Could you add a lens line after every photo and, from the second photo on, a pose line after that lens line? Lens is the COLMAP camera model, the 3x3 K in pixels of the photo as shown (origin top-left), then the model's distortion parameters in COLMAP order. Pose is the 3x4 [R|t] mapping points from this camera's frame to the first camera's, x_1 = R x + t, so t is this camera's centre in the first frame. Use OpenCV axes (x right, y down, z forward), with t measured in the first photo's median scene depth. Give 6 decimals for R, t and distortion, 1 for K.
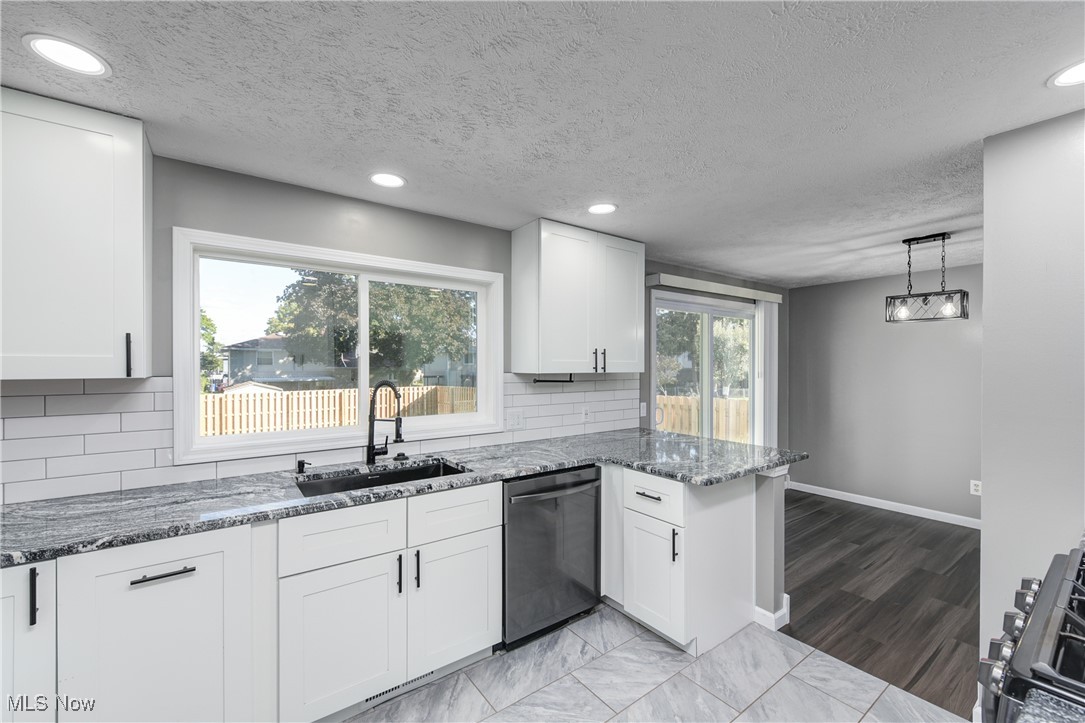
lens RADIAL K [[447.8, 0, 538.2], [0, 447.8, 363.1], [0, 0, 1]] dist [-0.008795, -0.000492]
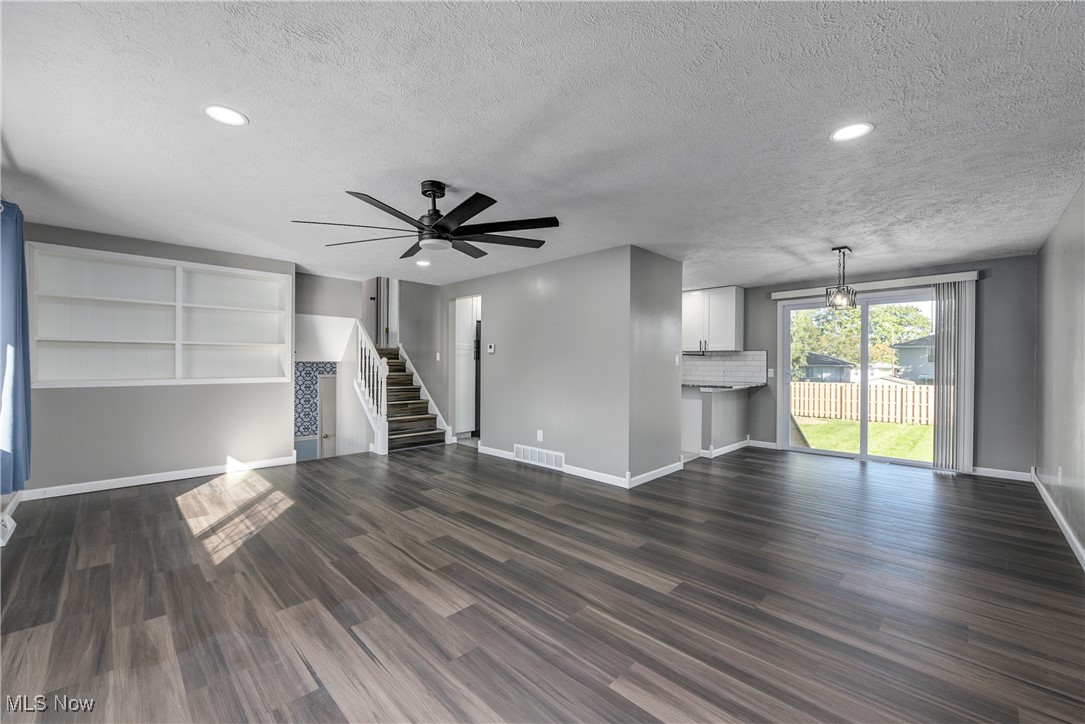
lens RADIAL K [[434.2, 0, 552.2], [0, 434.2, 364.0], [0, 0, 1]] dist [-0.001835, -0.001984]
pose [[0.184138, 0.000961, -0.982900, 2.294014], [0.000177, 0.999999, 0.001011, 0.091816], [0.982900, -0.000360, 0.184138, -0.178232]]
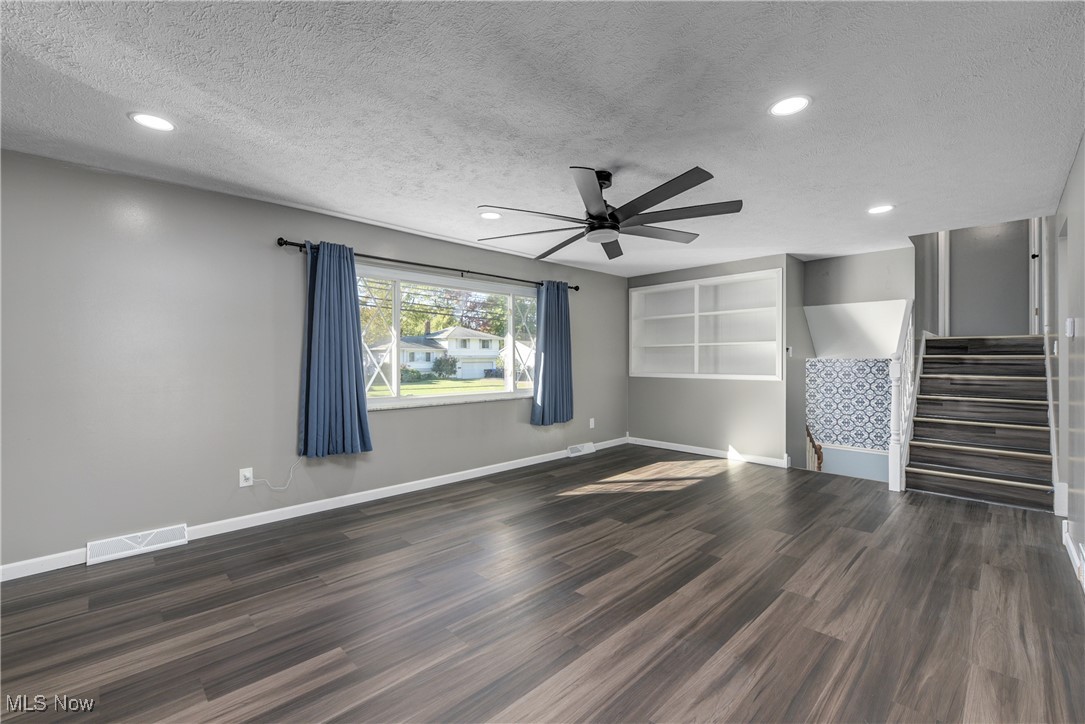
lens RADIAL K [[447.8, 0, 526.8], [0, 447.8, 371.1], [0, 0, 1]] dist [-0.008795, -0.000492]
pose [[-0.991659, 0.005290, -0.128782, 1.555776], [0.003091, 0.999846, 0.017270, 0.095101], [0.128853, 0.016727, -0.991523, 0.685703]]
